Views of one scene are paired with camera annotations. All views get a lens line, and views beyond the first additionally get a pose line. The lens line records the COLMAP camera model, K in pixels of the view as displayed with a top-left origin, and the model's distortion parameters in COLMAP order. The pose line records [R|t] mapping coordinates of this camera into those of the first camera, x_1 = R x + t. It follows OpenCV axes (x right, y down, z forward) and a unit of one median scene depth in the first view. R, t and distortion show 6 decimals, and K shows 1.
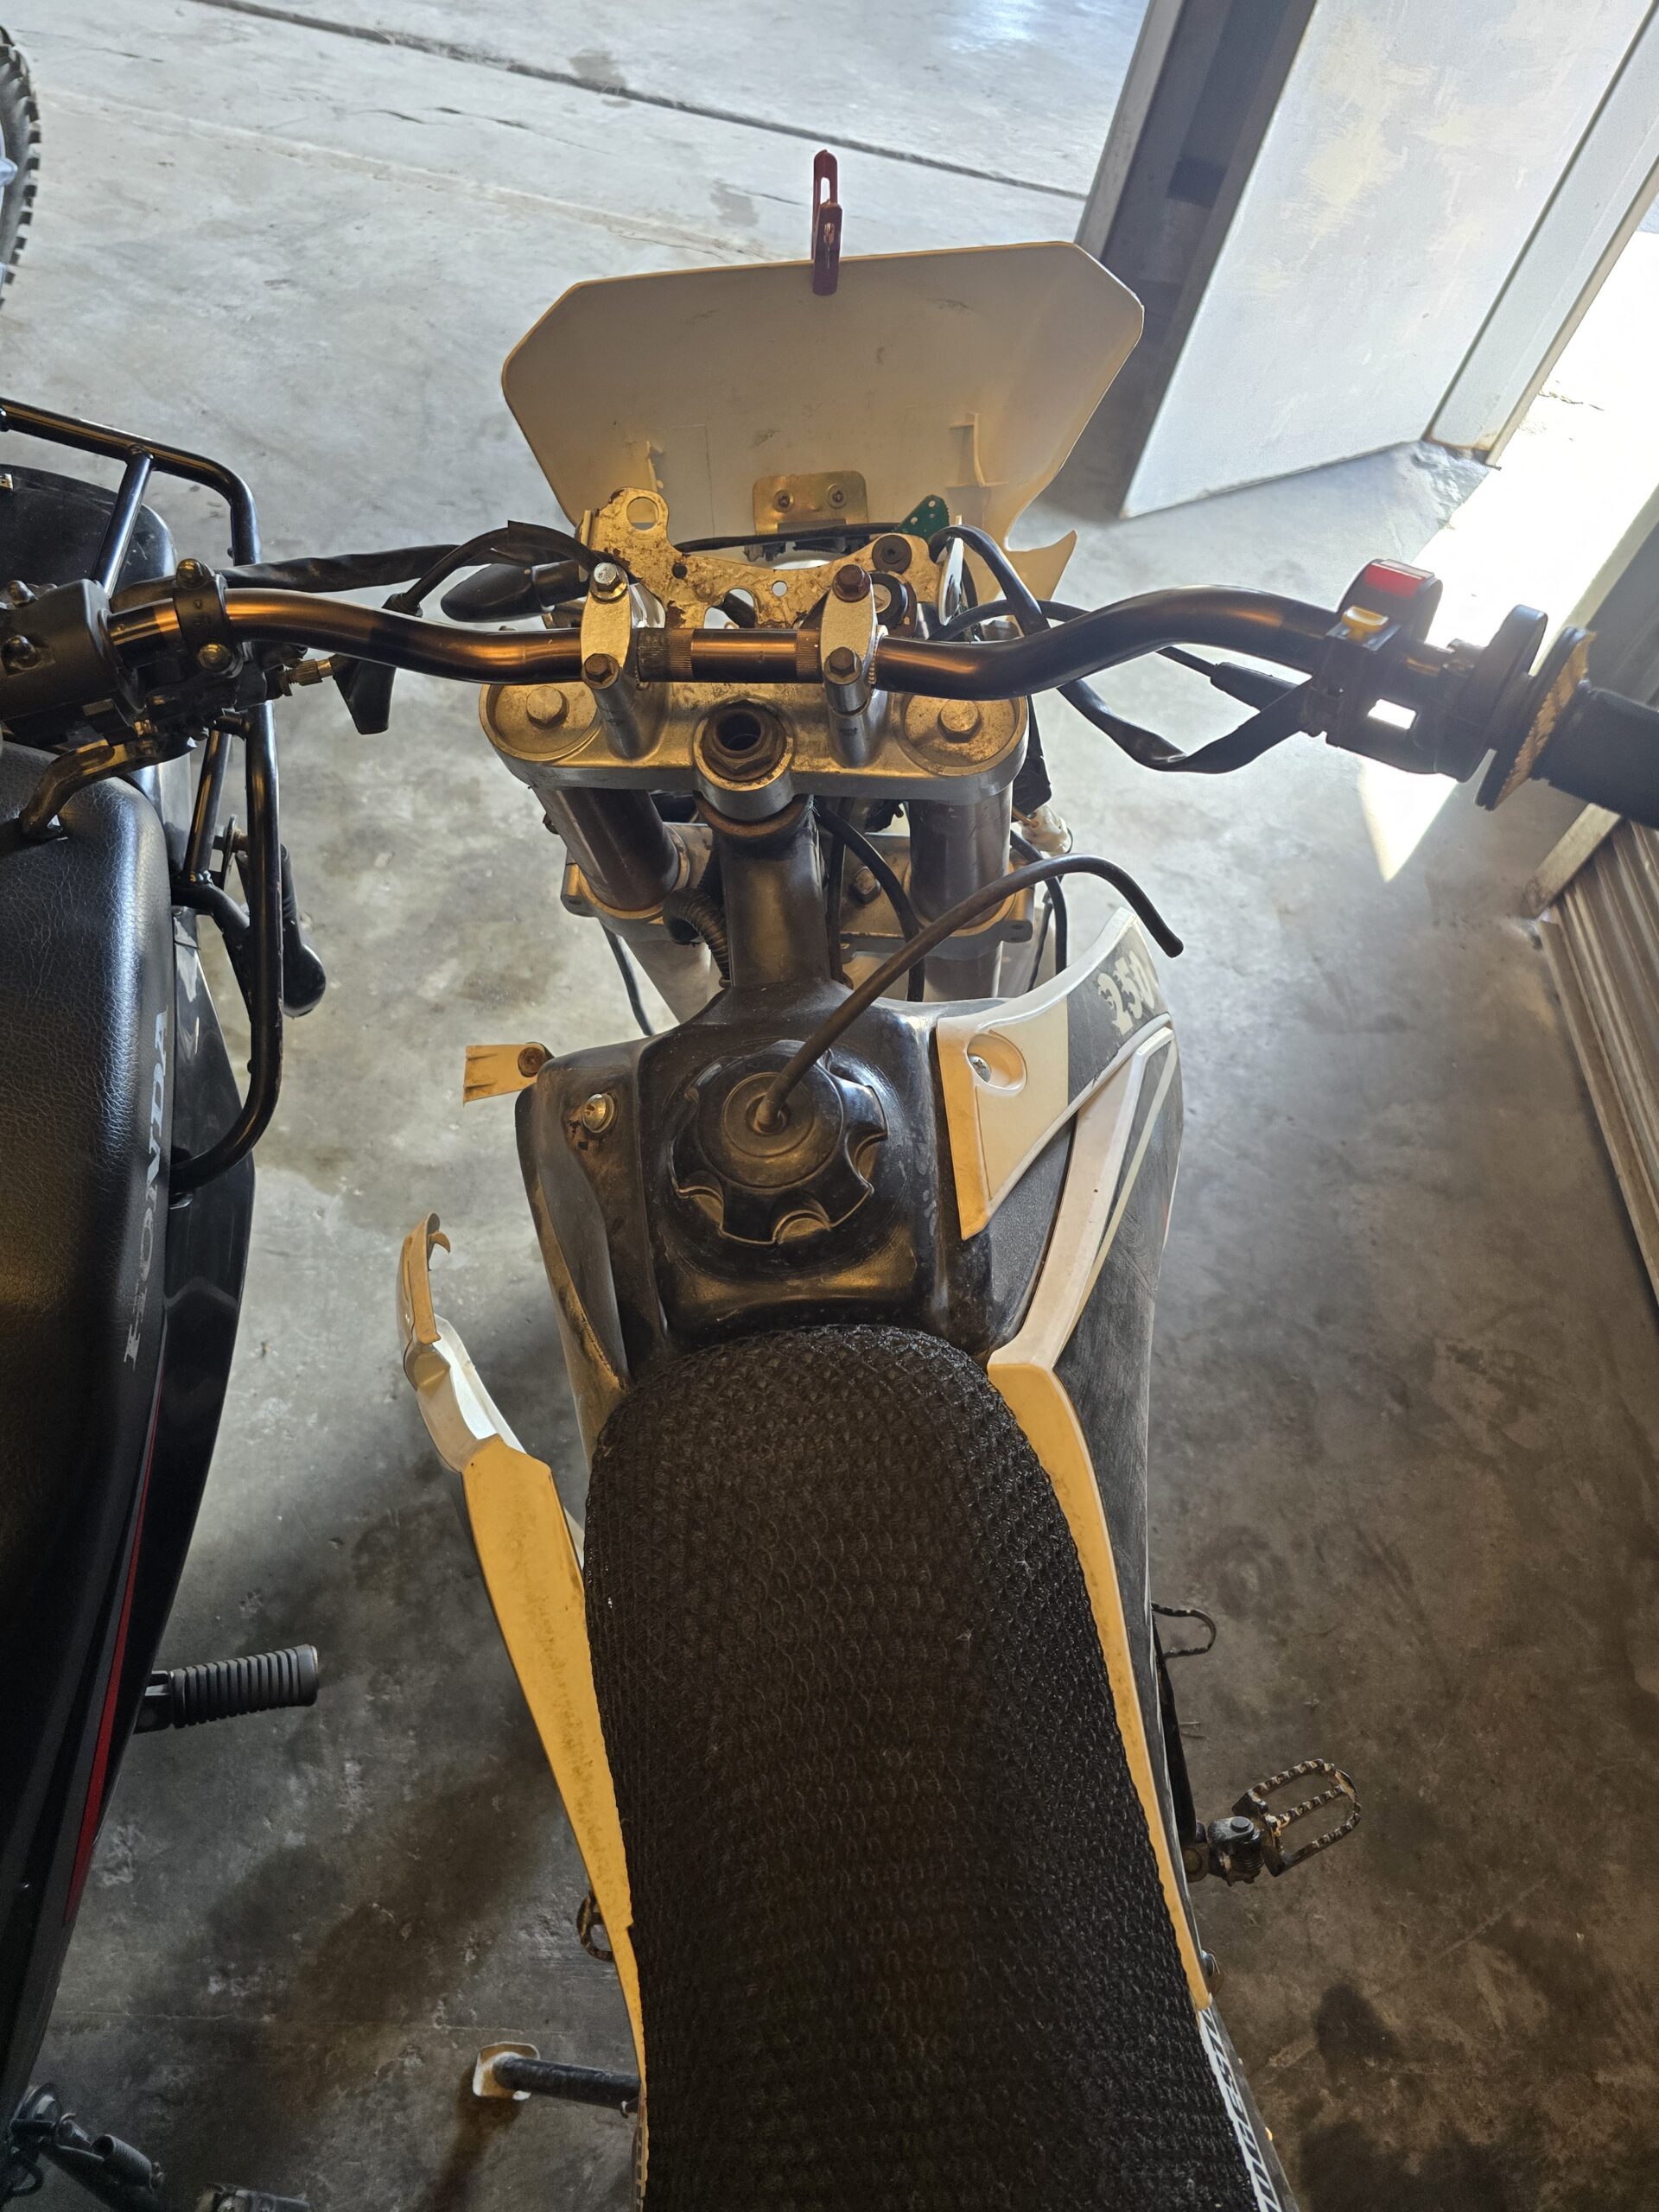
lens RADIAL K [[1557.3, 0, 832.3], [0, 1557.3, 1112.6], [0, 0, 1]] dist [0.014527, -0.028628]
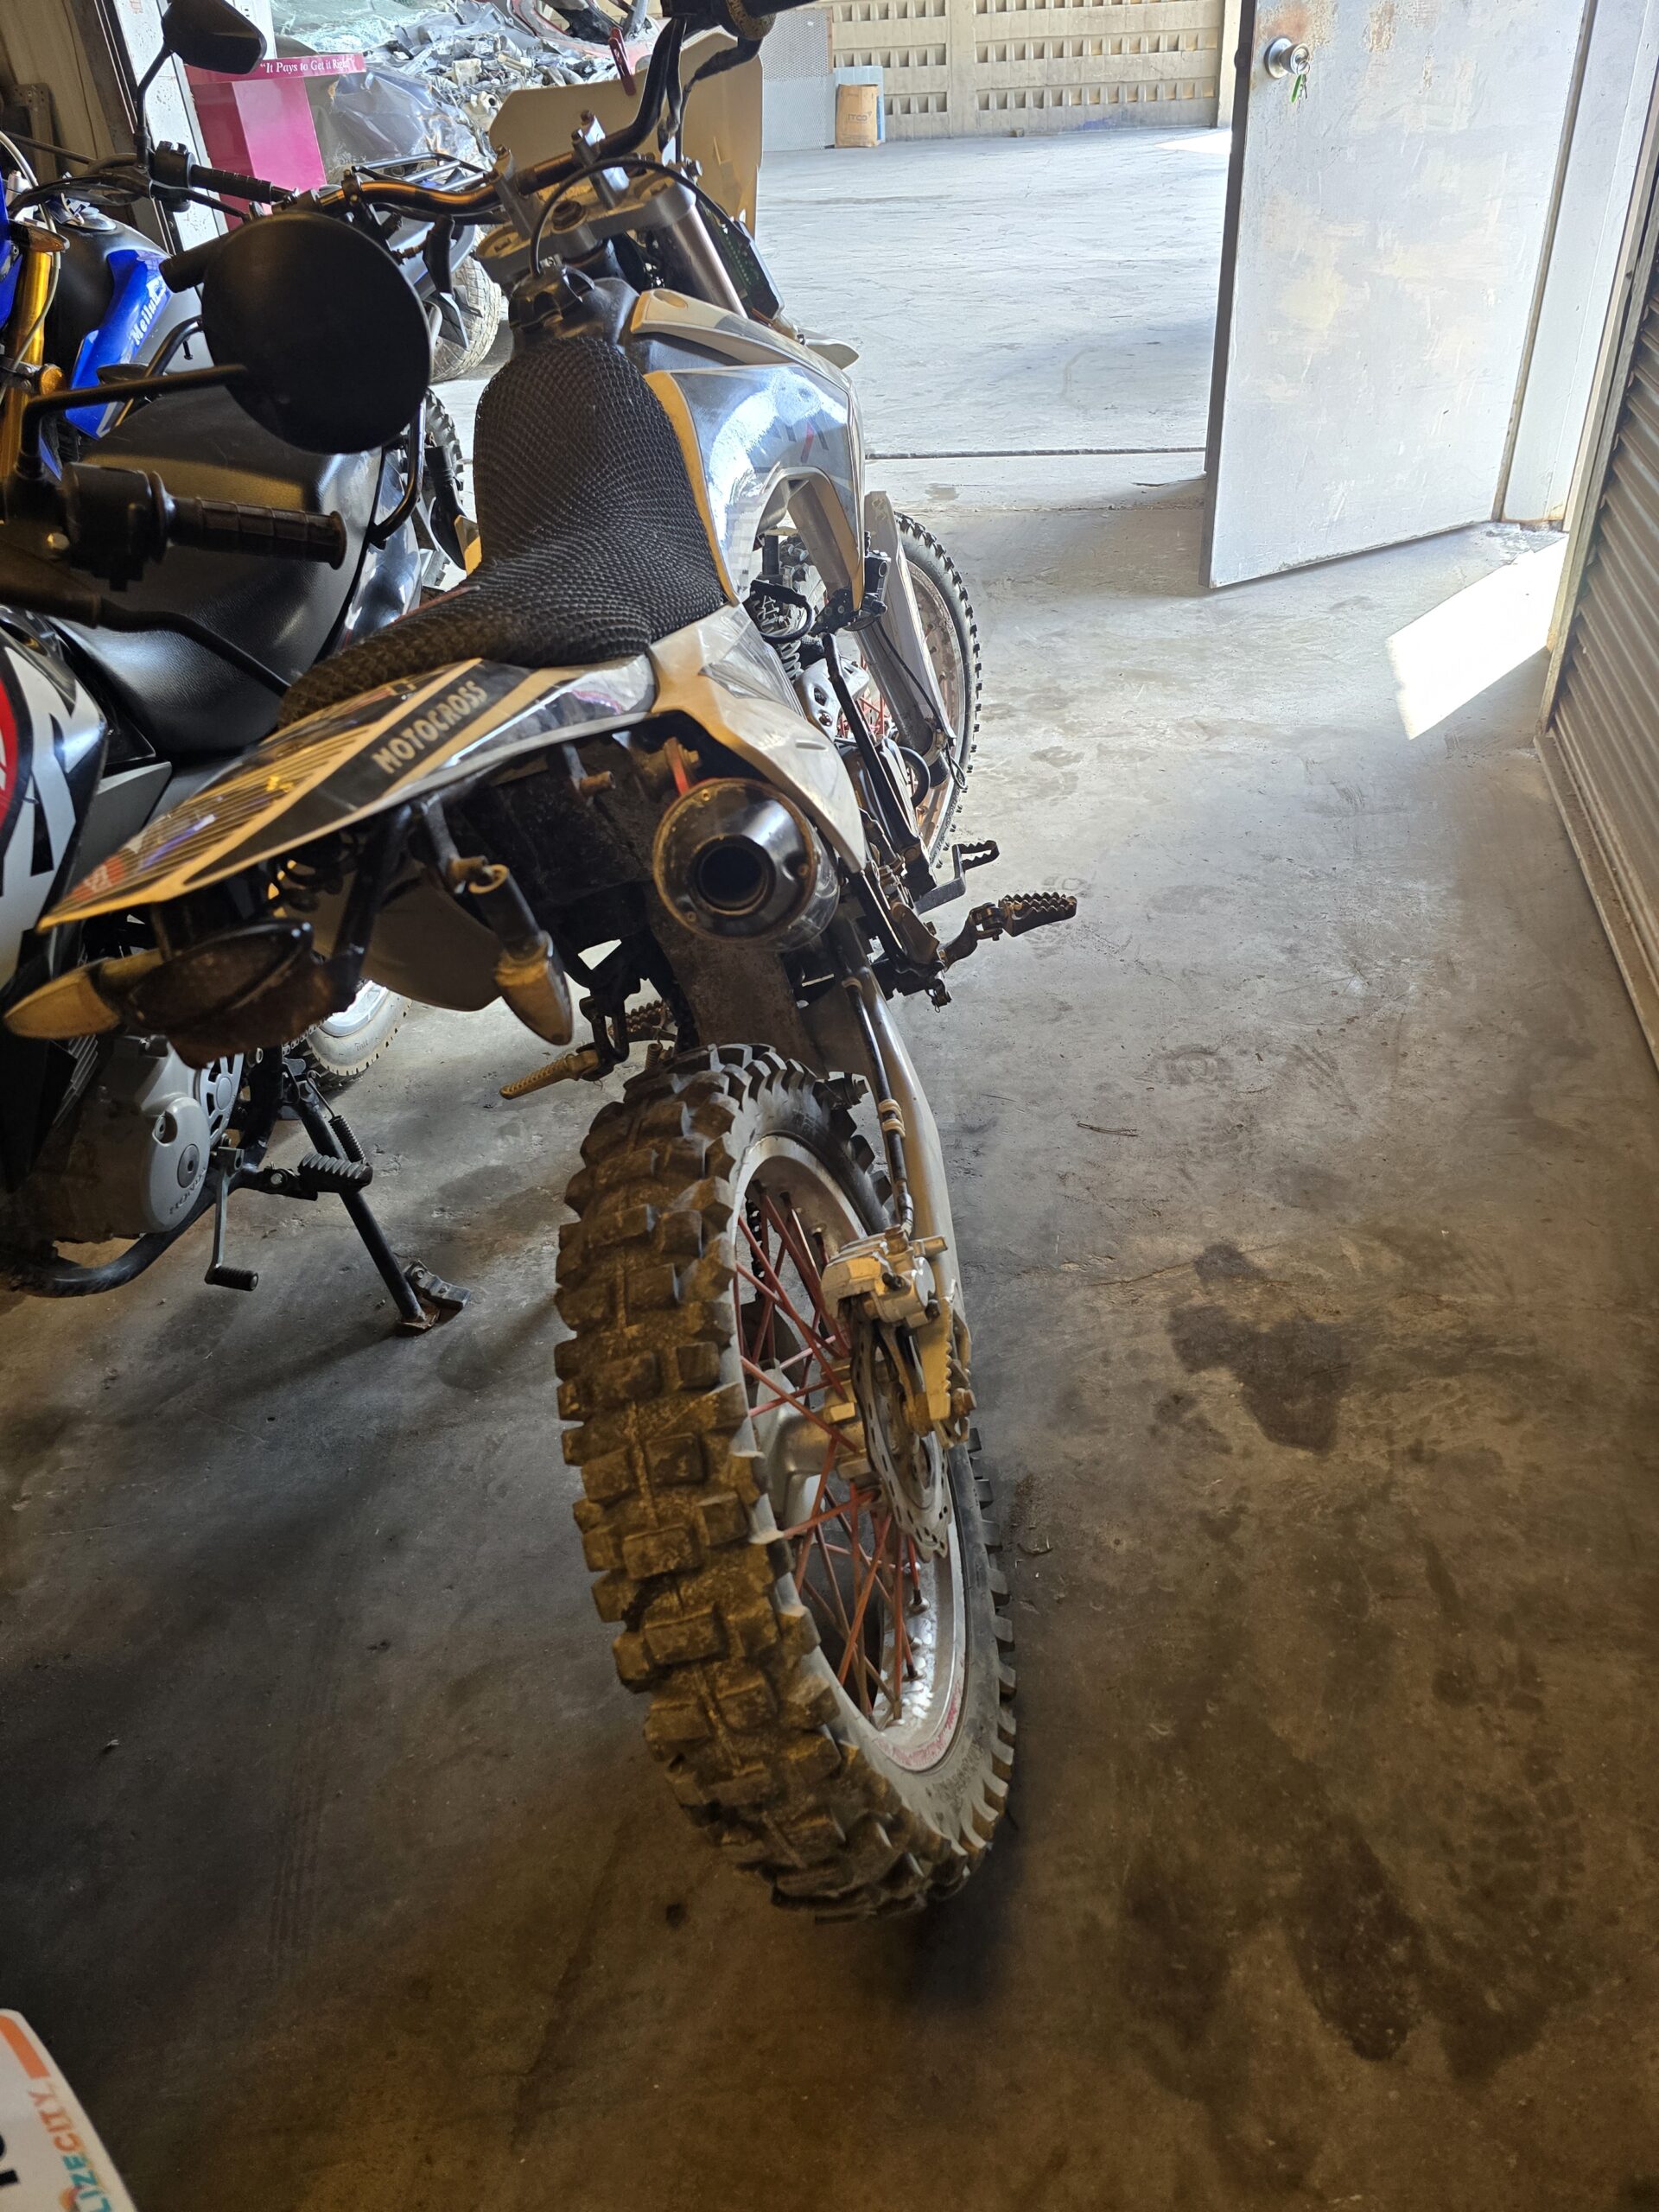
lens RADIAL K [[1557.3, 0, 825.3], [0, 1557.3, 1104.7], [0, 0, 1]] dist [0.014527, -0.028628]
pose [[0.952606, -0.114239, -0.281943, 0.247361], [0.023075, 0.951276, -0.307476, 0.532134], [0.303332, 0.286398, 0.908827, -0.199973]]
